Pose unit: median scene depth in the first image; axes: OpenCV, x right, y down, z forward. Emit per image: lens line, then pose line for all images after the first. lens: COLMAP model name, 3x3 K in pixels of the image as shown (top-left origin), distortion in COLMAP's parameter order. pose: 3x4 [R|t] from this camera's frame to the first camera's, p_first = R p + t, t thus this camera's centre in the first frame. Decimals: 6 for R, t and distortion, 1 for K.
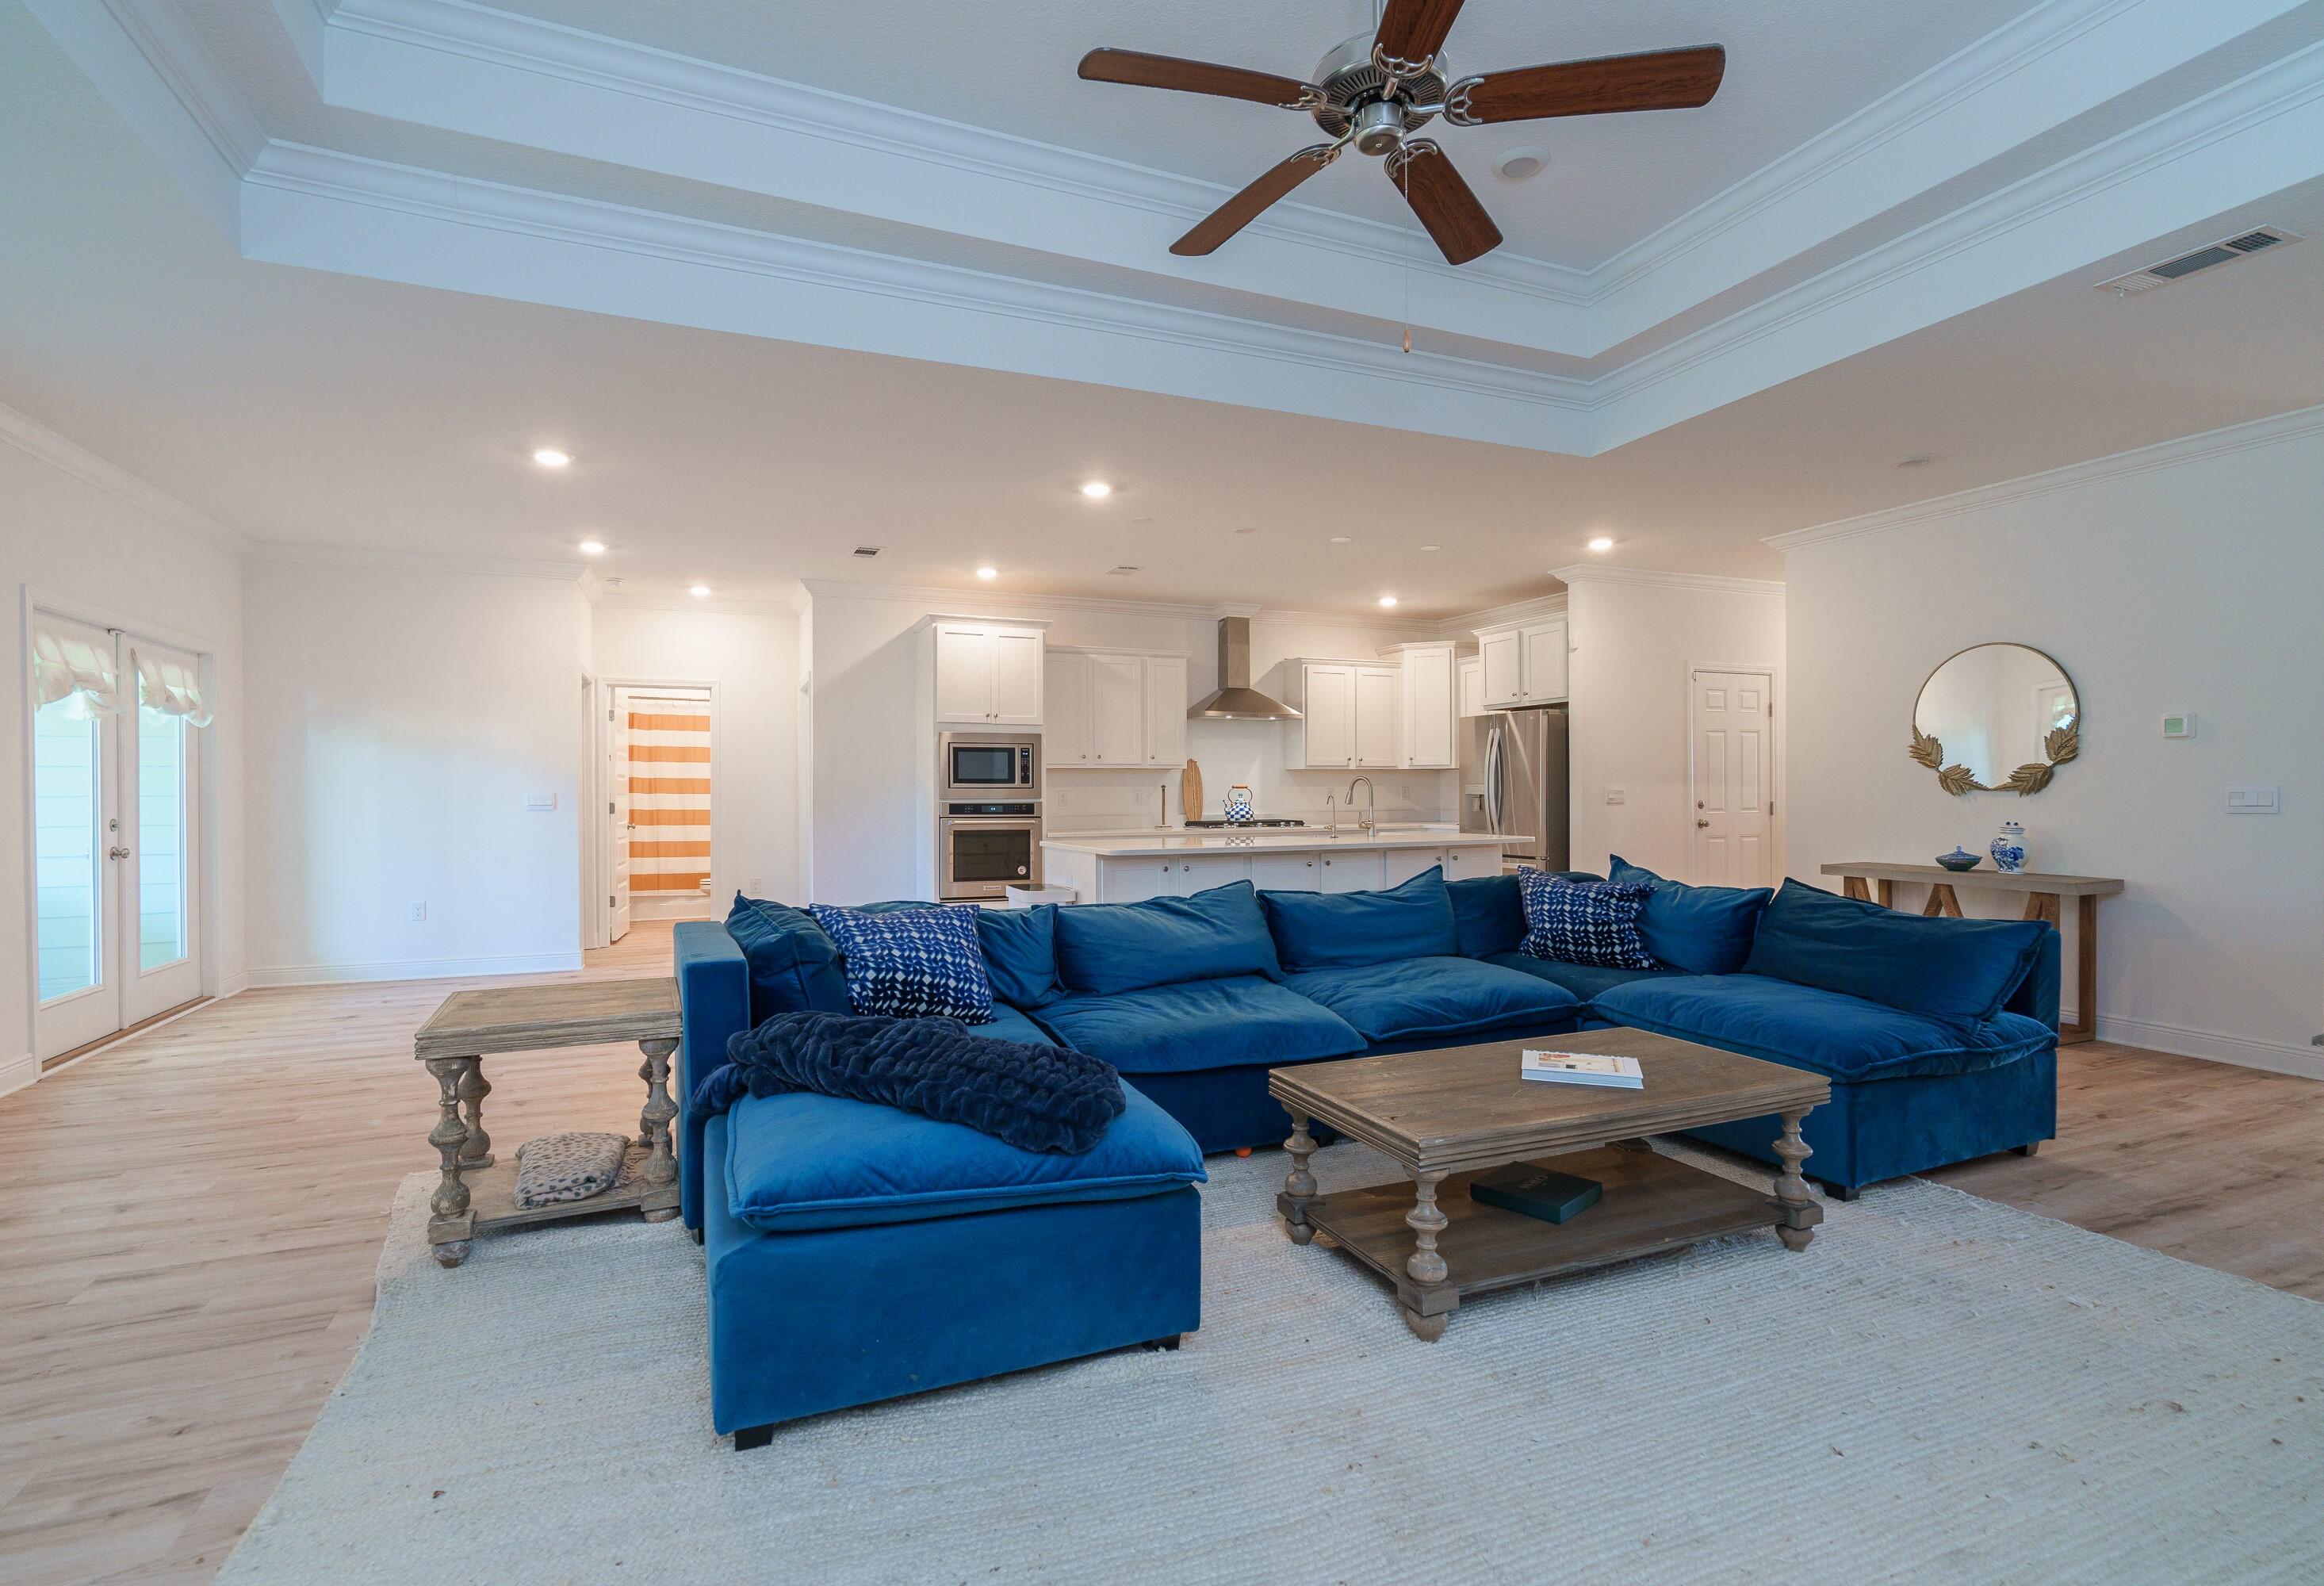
lens RADIAL K [[1073.4, 0, 1162.0], [0, 1073.4, 793.0], [0, 0, 1]] dist [-0.000937, 0.000203]
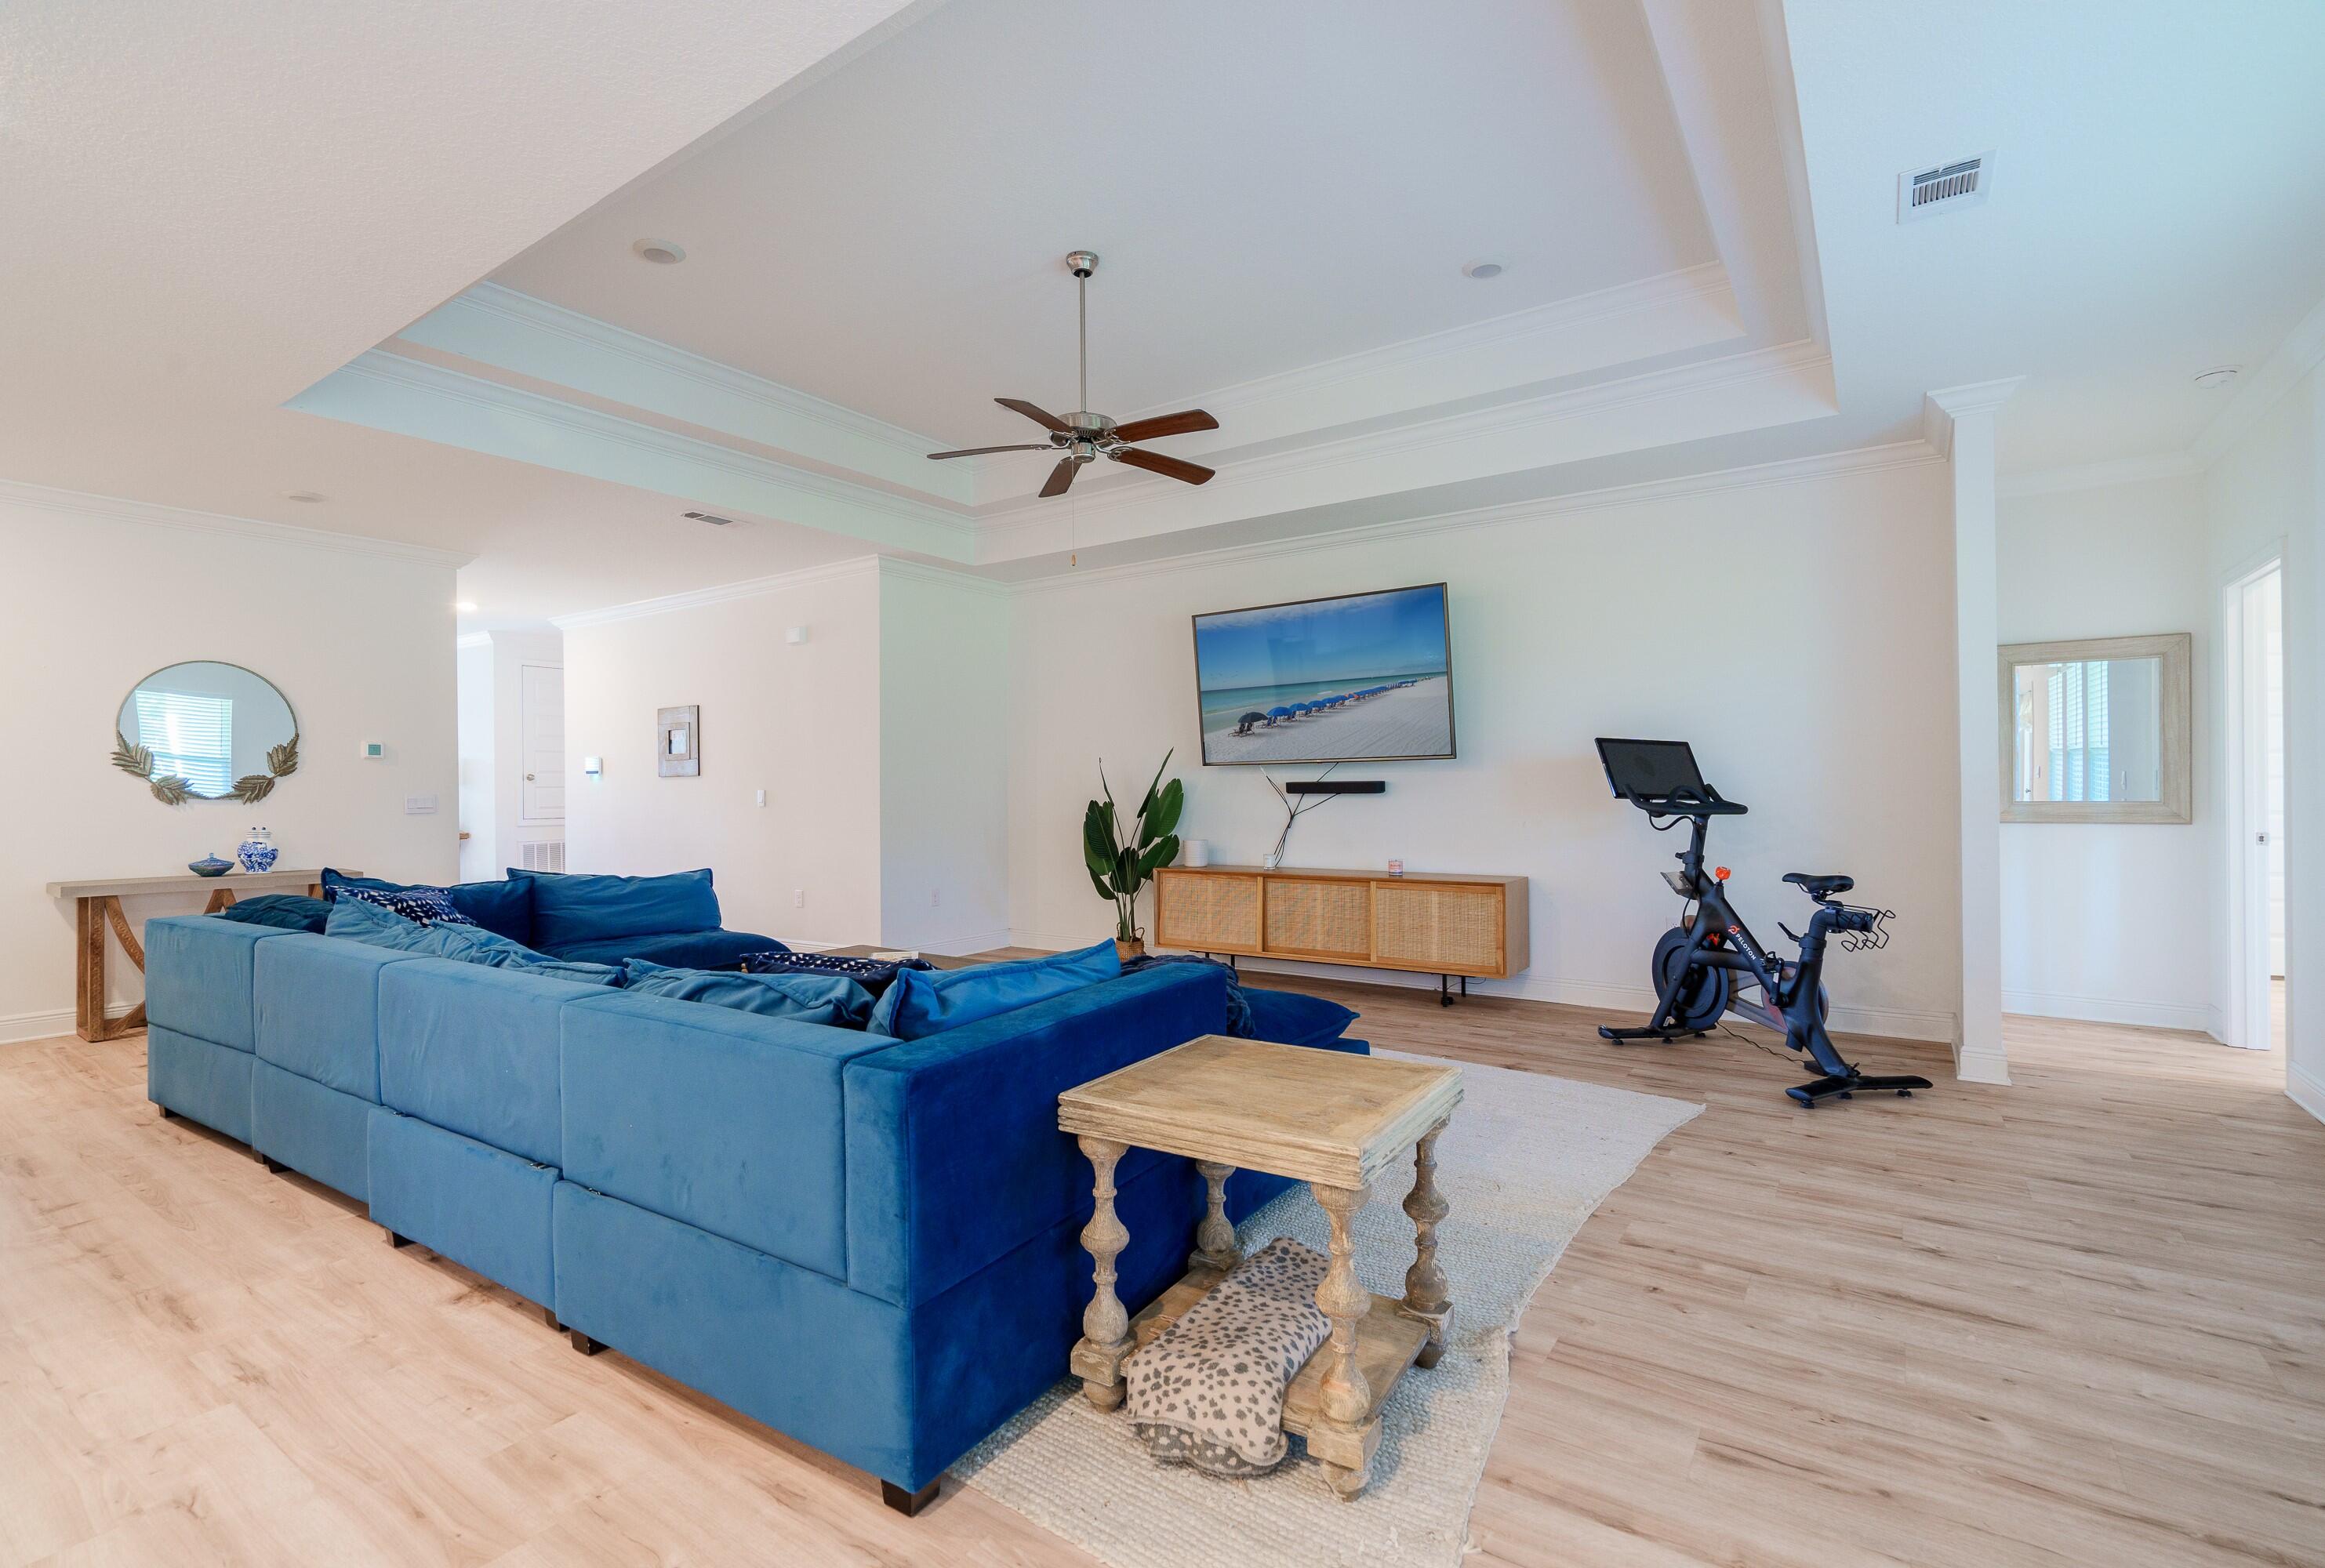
lens RADIAL K [[1061.0, 0, 1158.4], [0, 1061.0, 773.4], [0, 0, 1]] dist [-0.001466, -0.000485]
pose [[-0.519127, 0.020383, 0.854454, -0.451416], [0.014499, 0.999782, -0.015041, 0.000836], [-0.854574, 0.004580, -0.519309, 0.546538]]
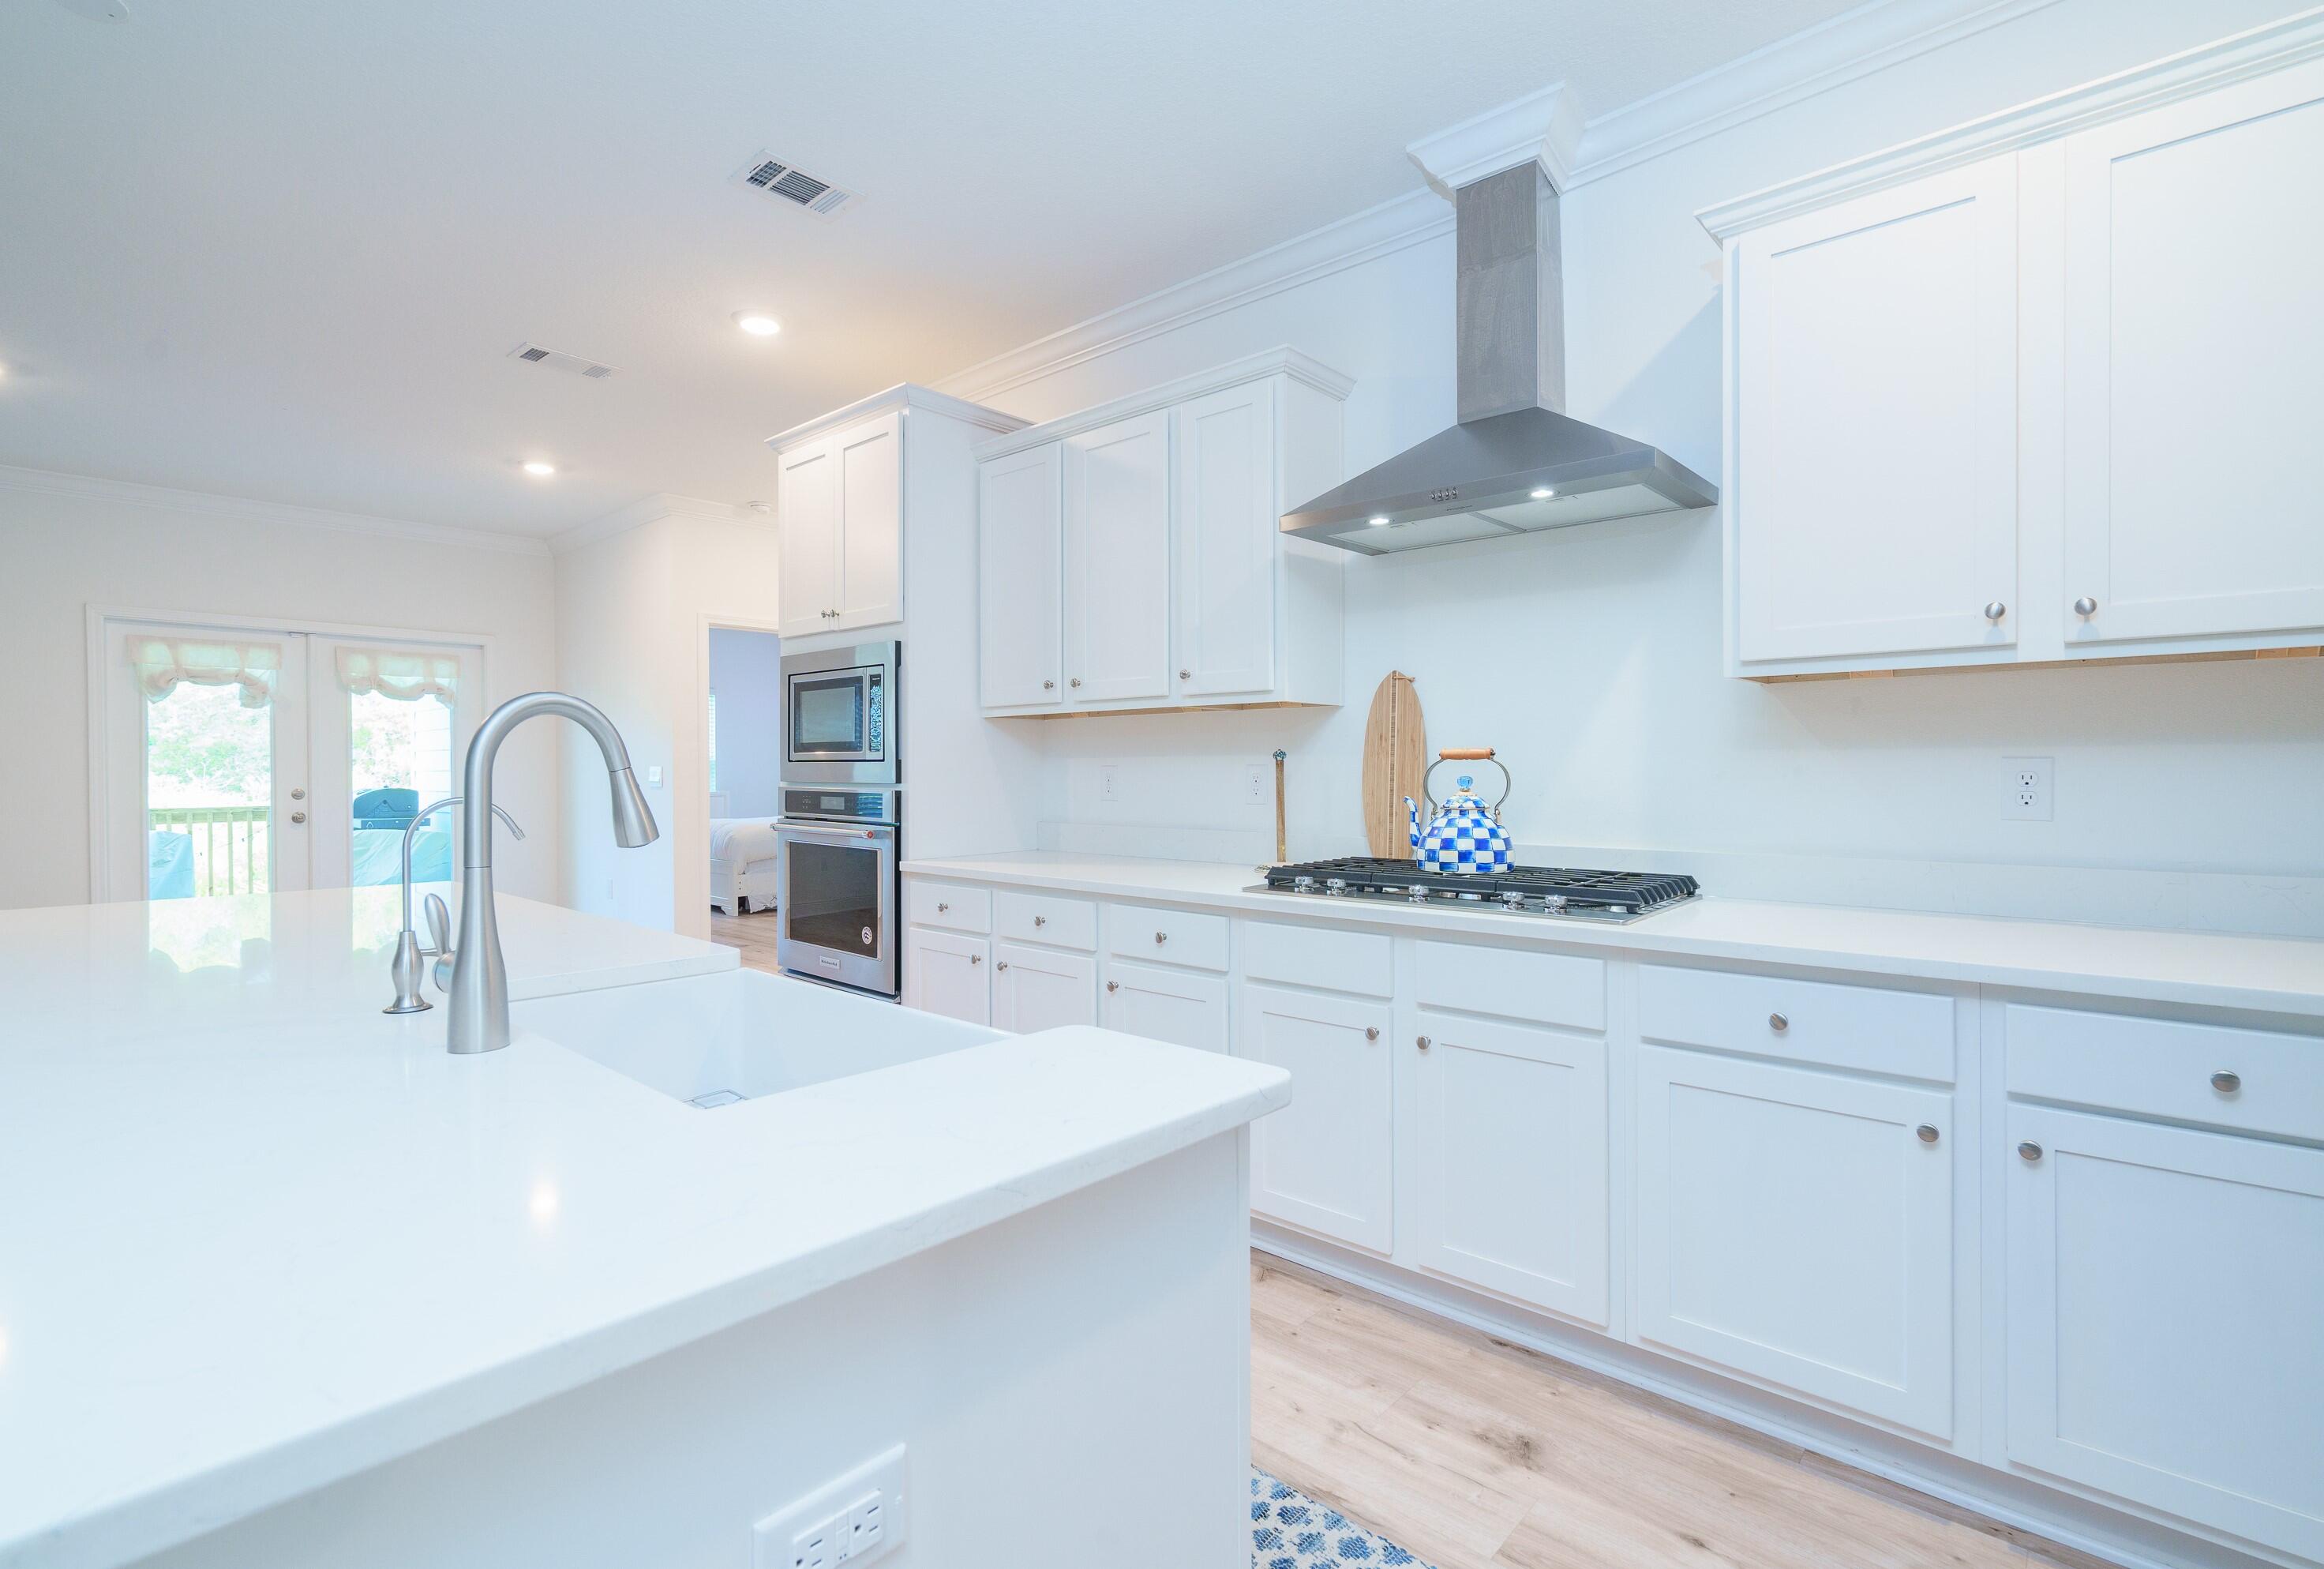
lens RADIAL K [[1060.8, 0, 1157.9], [0, 1060.8, 773.9], [0, 0, 1]] dist [-0.001466, -0.000485]
pose [[0.412737, 0.008895, -0.910807, 0.349944], [-0.000048, 0.999953, 0.009744, -0.003665], [0.910850, -0.003978, 0.412717, 0.941955]]
